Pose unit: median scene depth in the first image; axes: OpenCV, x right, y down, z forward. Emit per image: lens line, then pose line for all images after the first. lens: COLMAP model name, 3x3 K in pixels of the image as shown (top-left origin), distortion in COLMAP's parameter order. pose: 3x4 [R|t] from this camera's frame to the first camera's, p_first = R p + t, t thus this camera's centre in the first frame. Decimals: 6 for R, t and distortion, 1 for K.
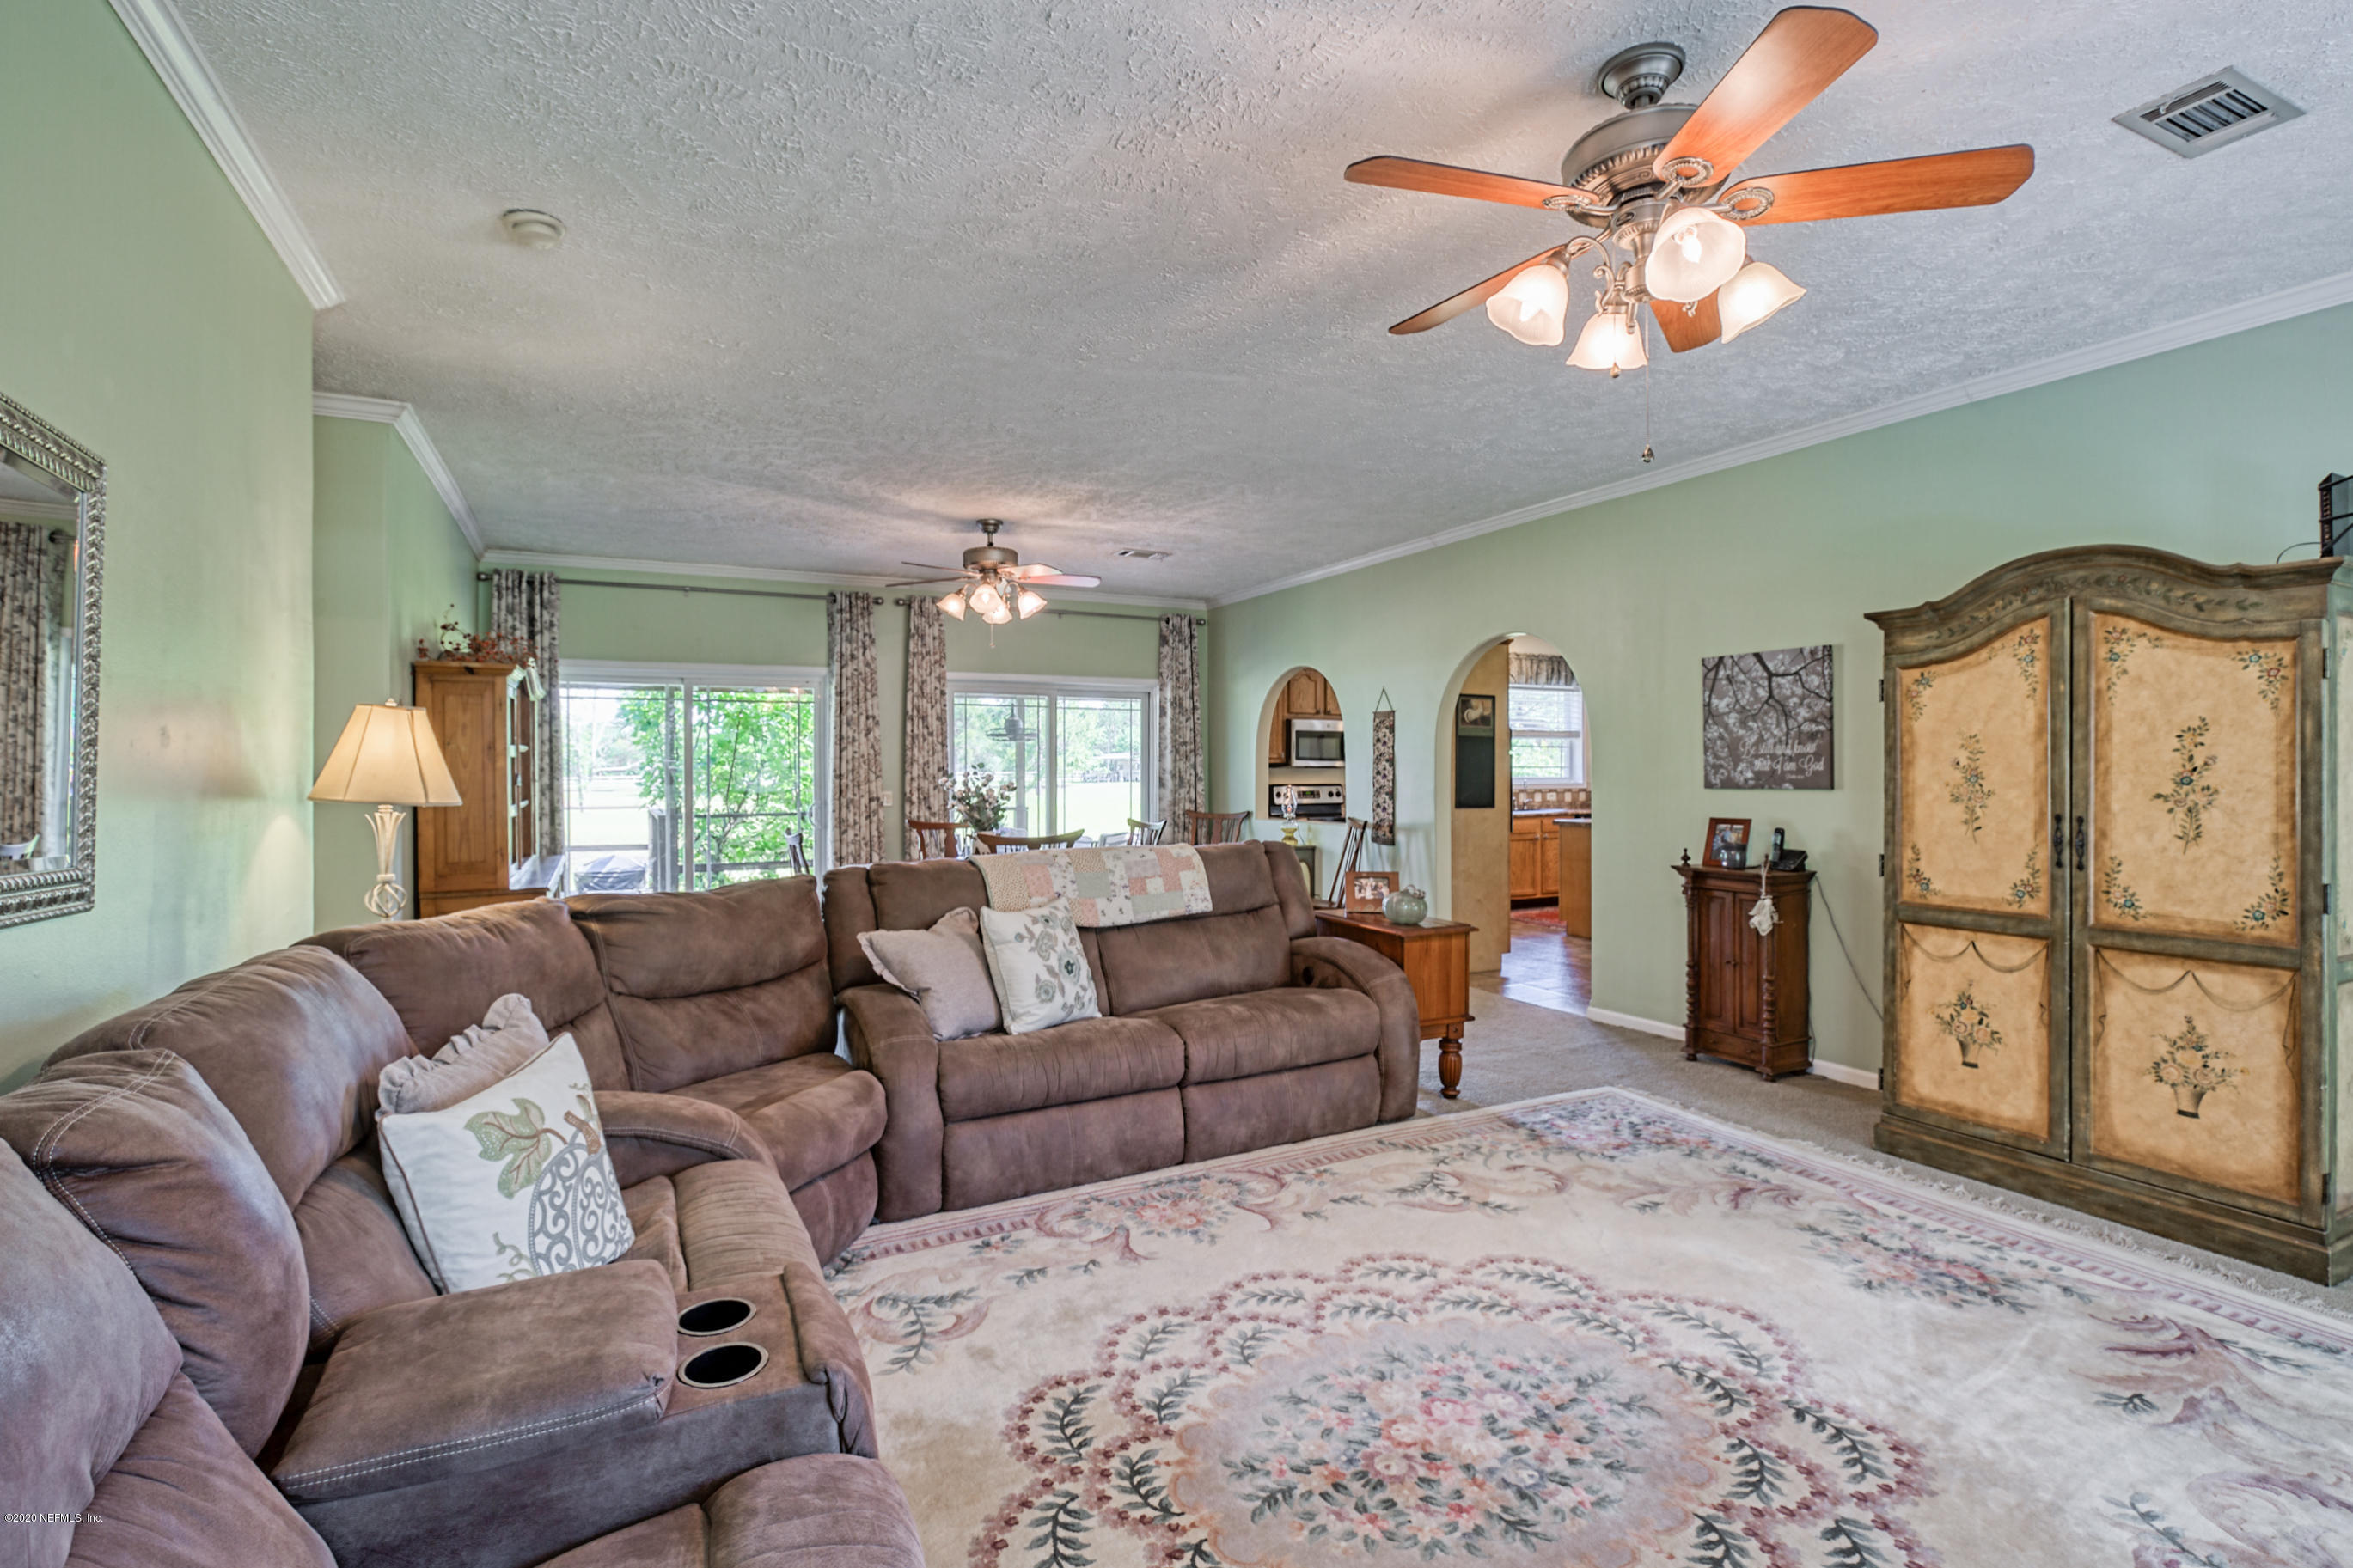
lens RADIAL K [[1089.5, 0, 1186.8], [0, 1089.5, 791.6], [0, 0, 1]] dist [-0.028383, 0.009968]
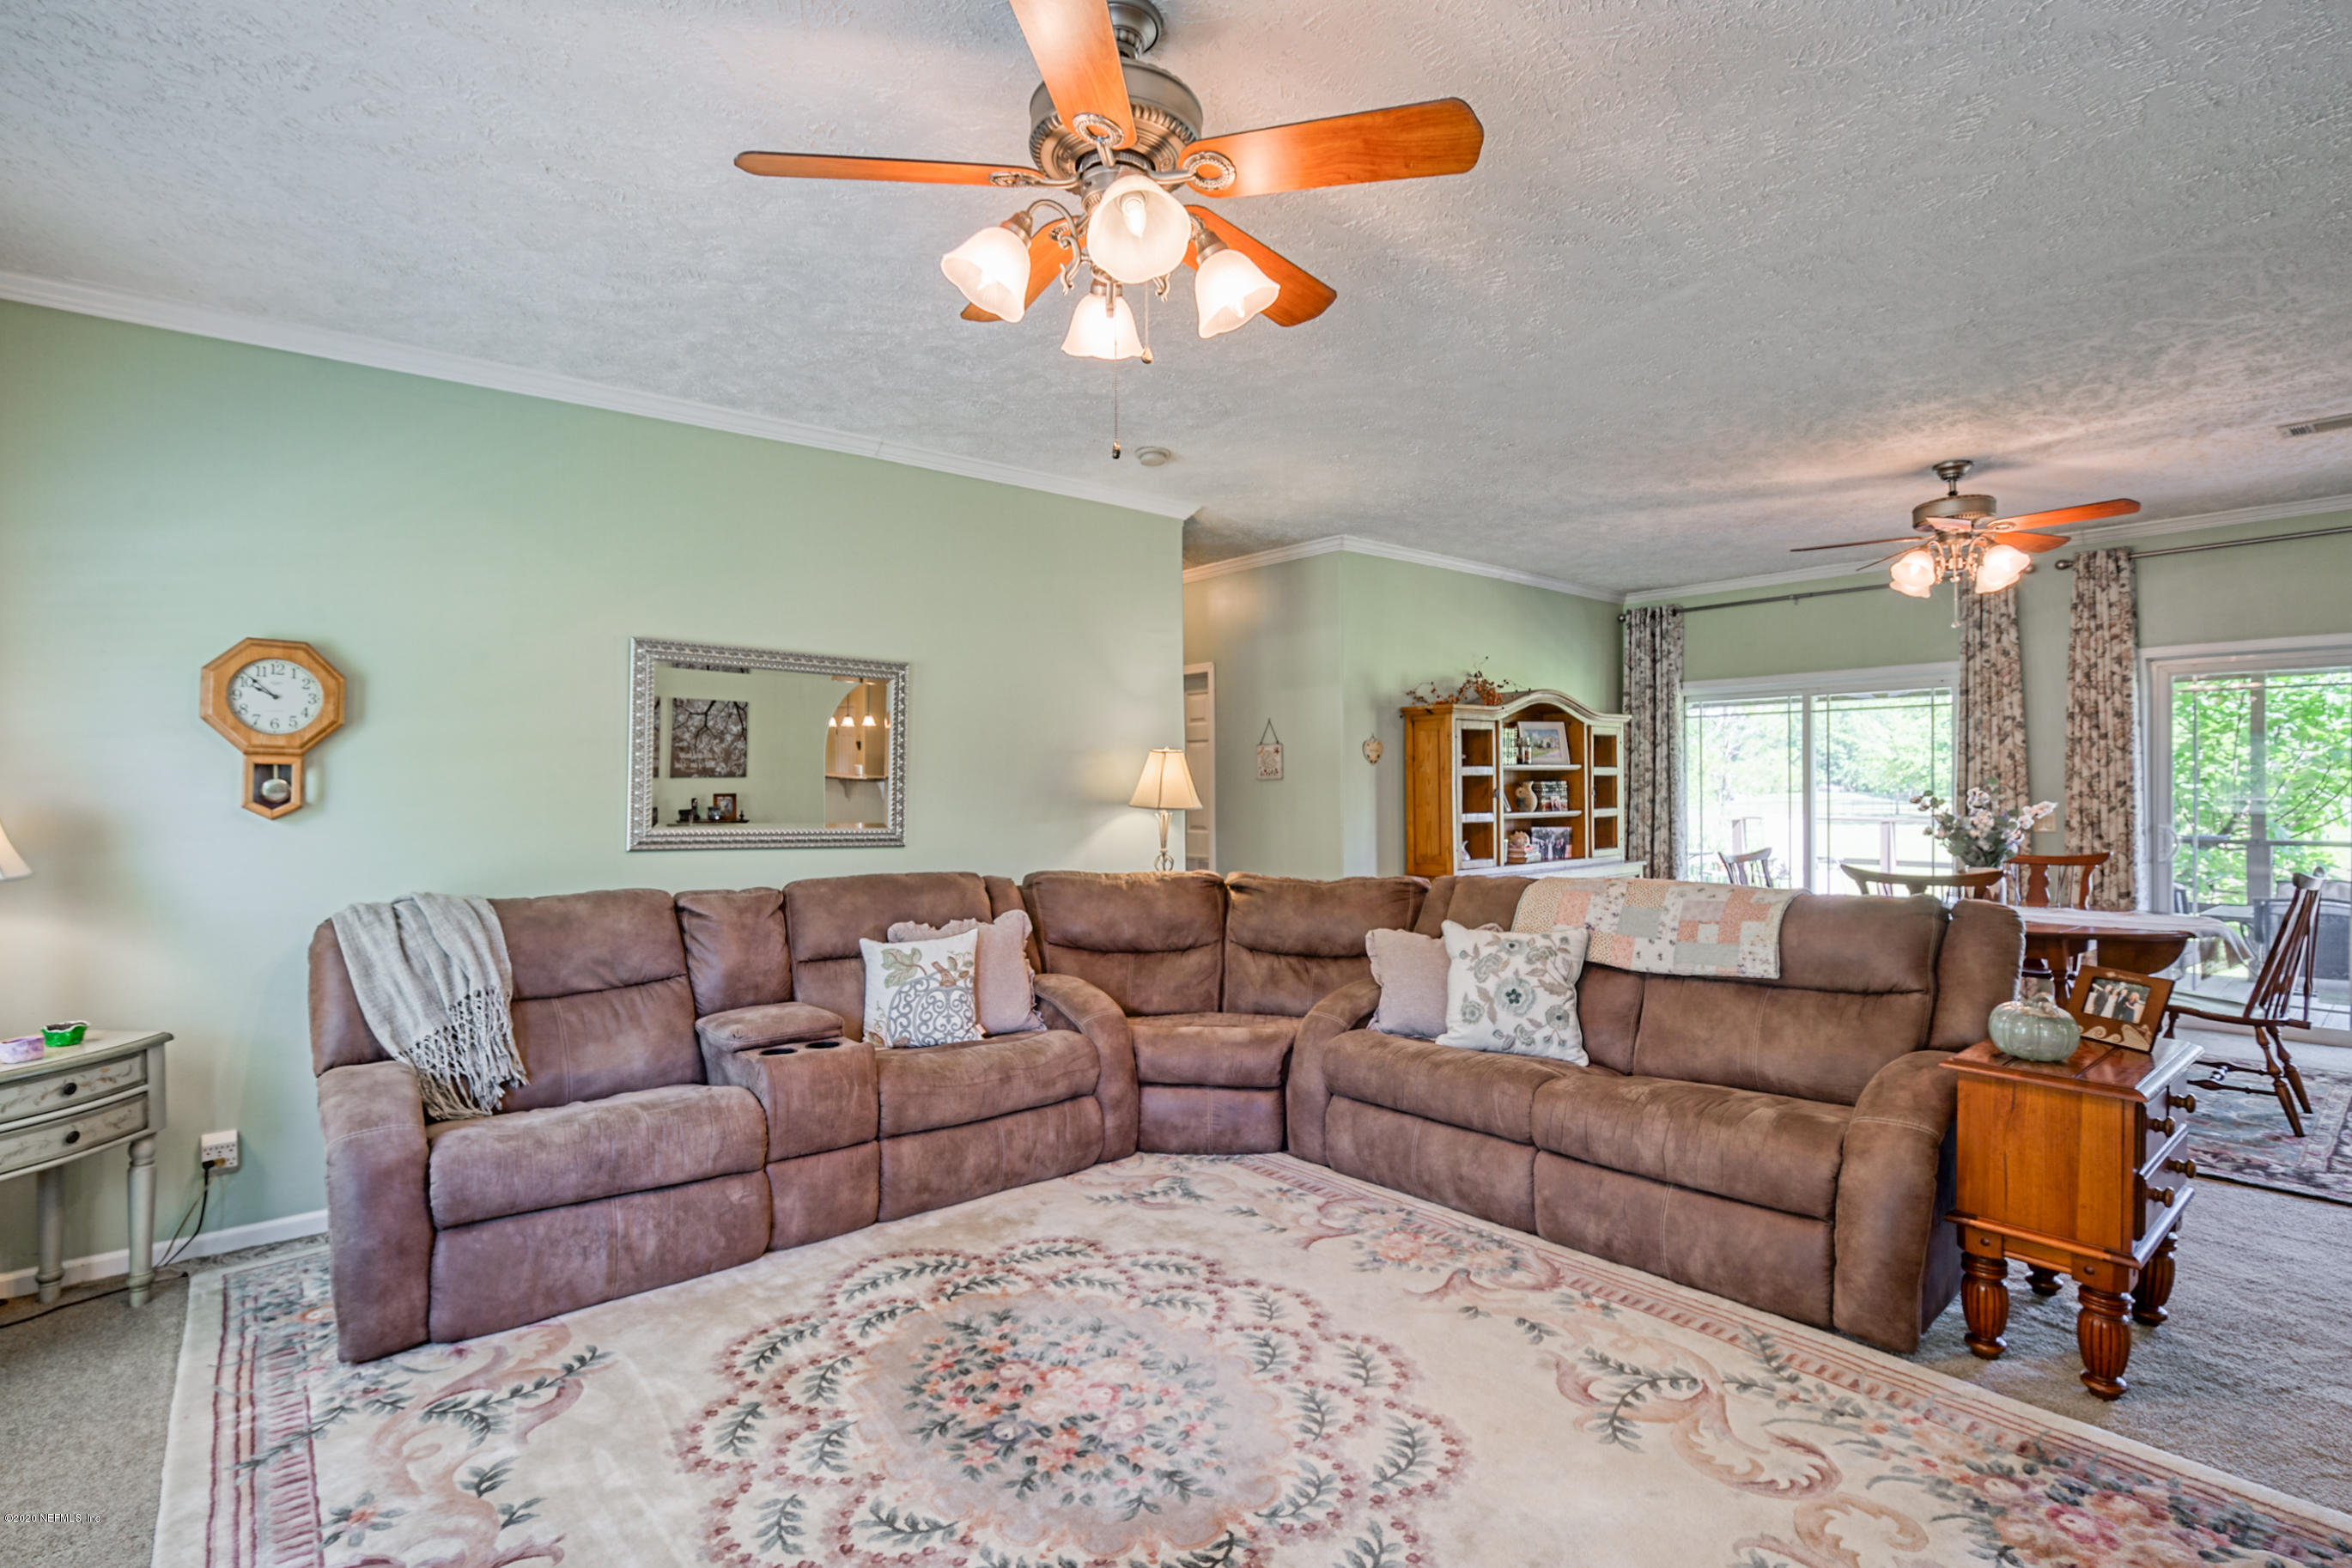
lens RADIAL K [[1132.4, 0, 1185.5], [0, 1132.4, 814.3], [0, 0, 1]] dist [-0.016113, 0.000388]
pose [[0.225446, 0.028739, -0.973832, 1.001919], [-0.017201, 0.999526, 0.025515, -0.024604], [0.974104, 0.010998, 0.225834, 0.619794]]
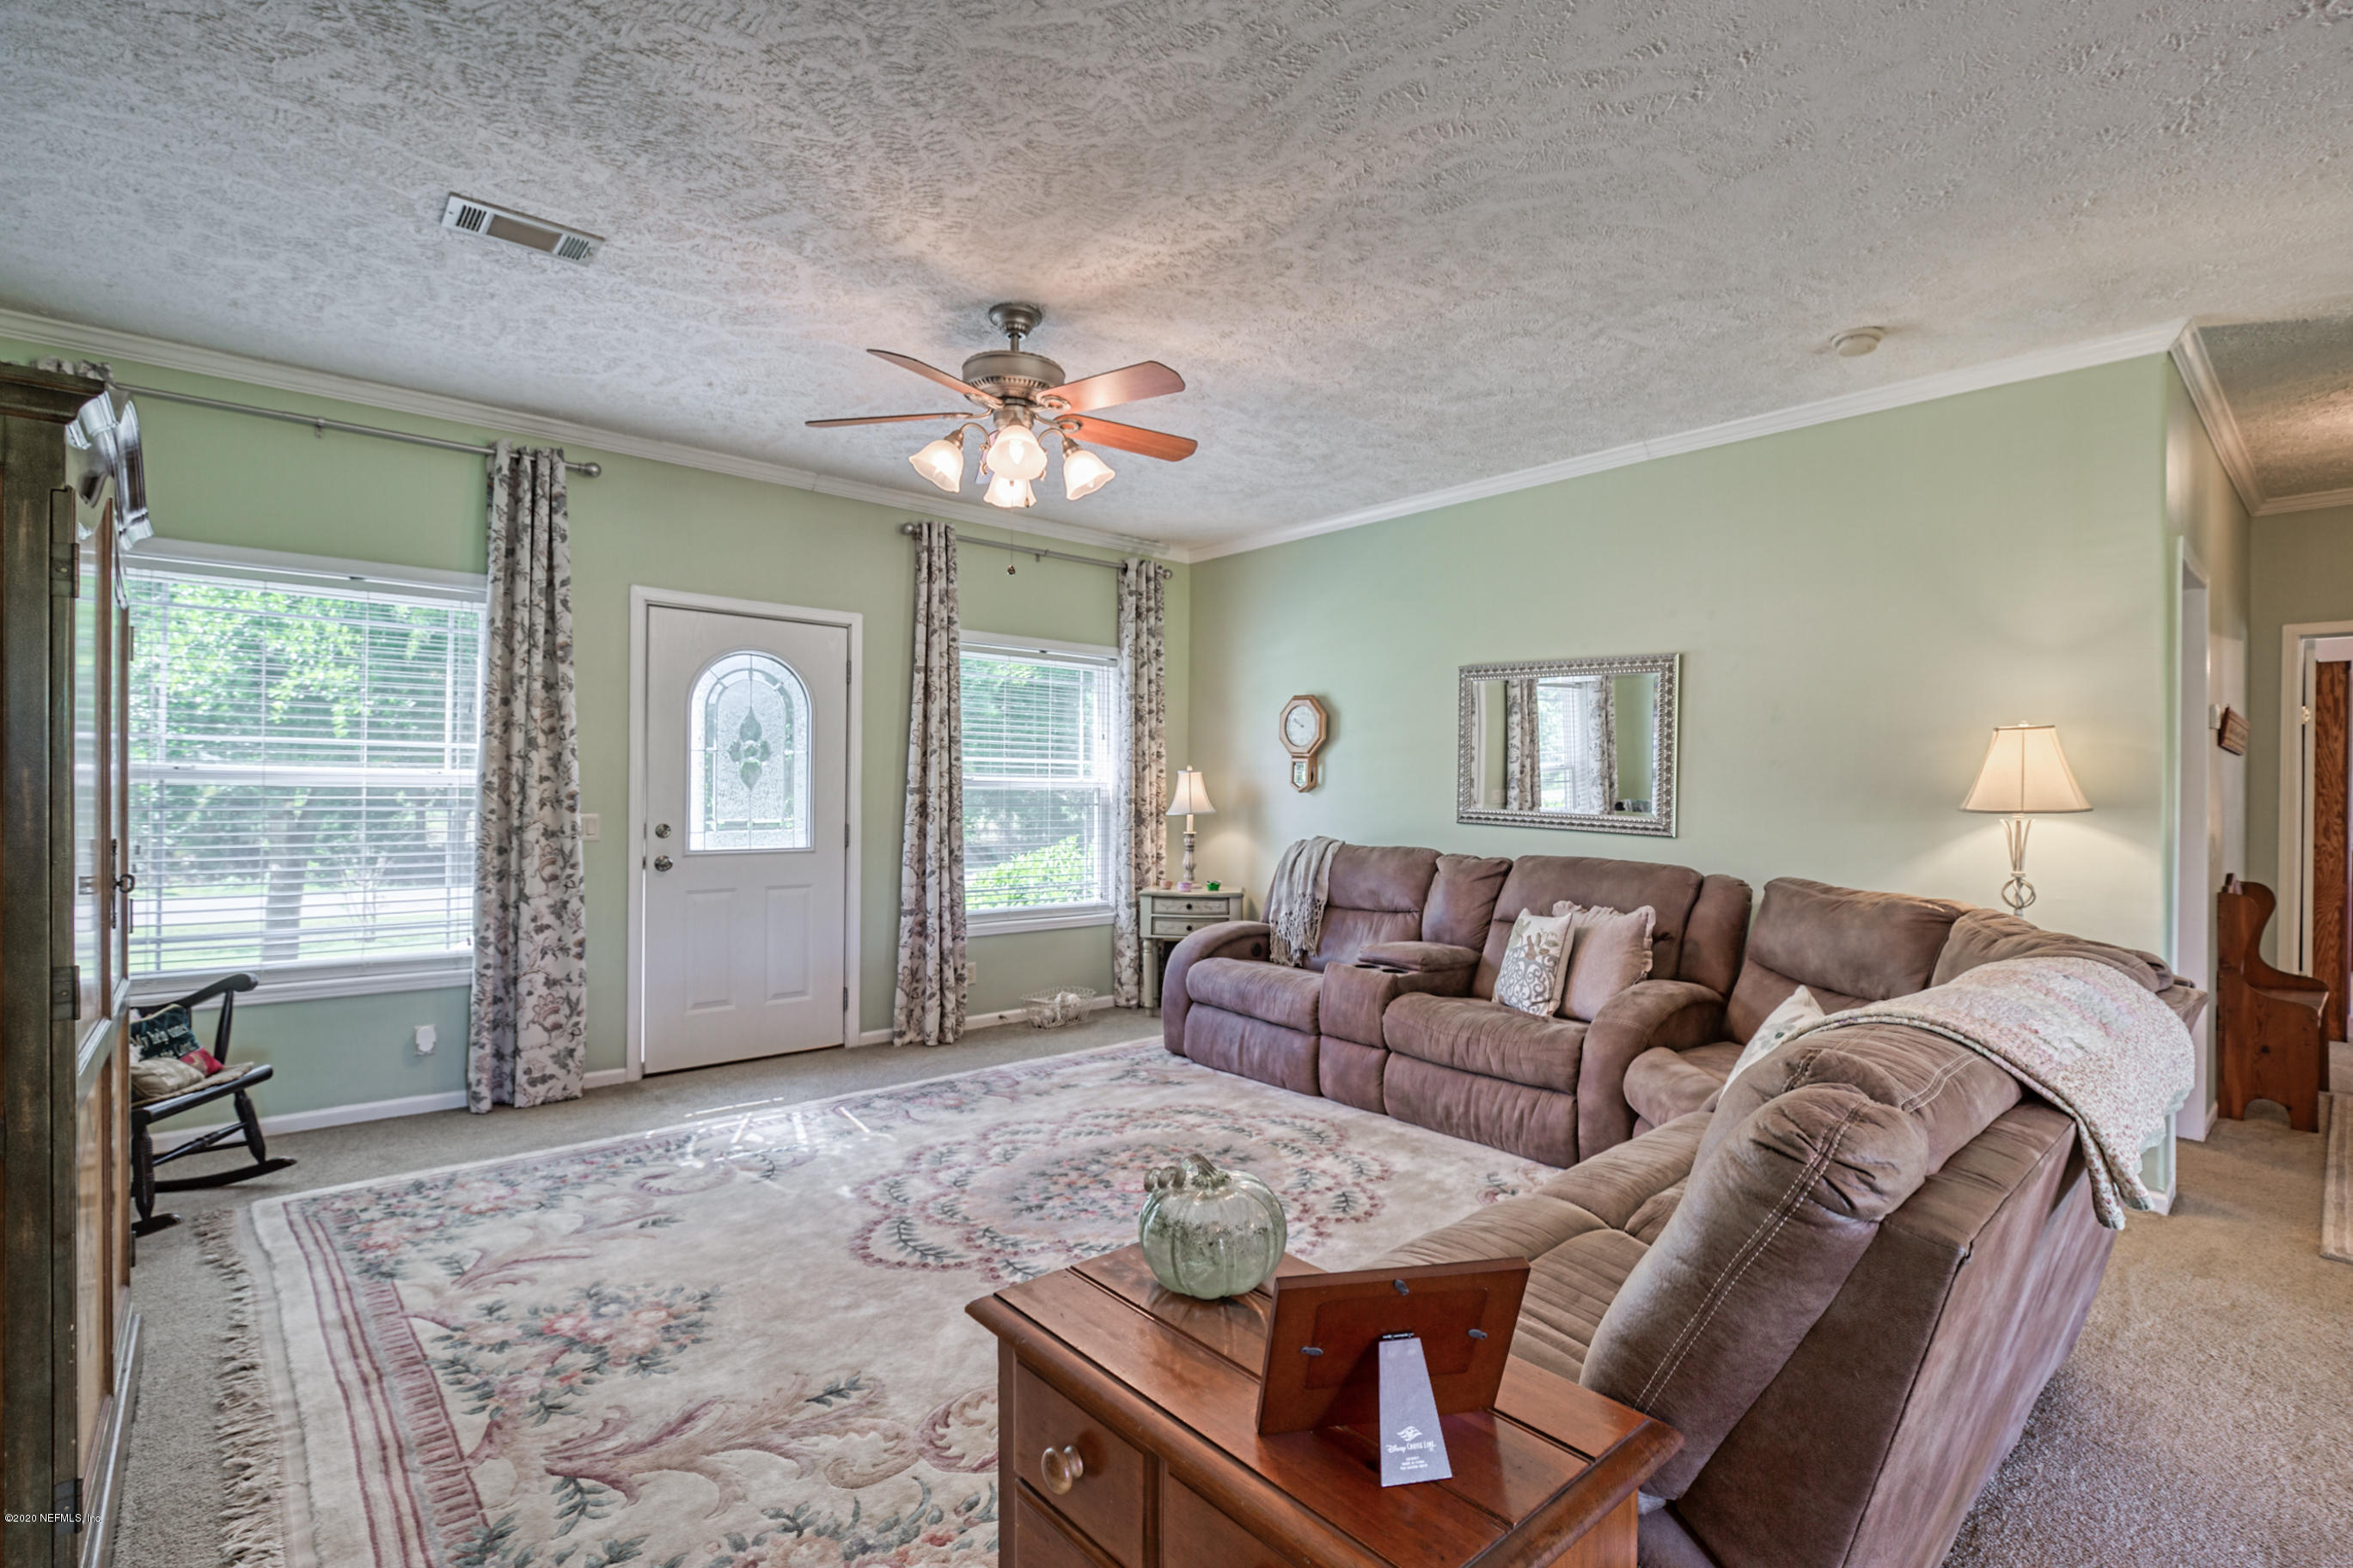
lens RADIAL K [[1091.9, 0, 1180.8], [0, 1091.9, 783.9], [0, 0, 1]] dist [-0.018706, 0.006115]
pose [[-0.970911, -0.005493, -0.239376, 0.417982], [-0.011045, 0.999700, 0.021857, -0.033847], [0.239185, 0.023865, -0.970681, 1.902302]]
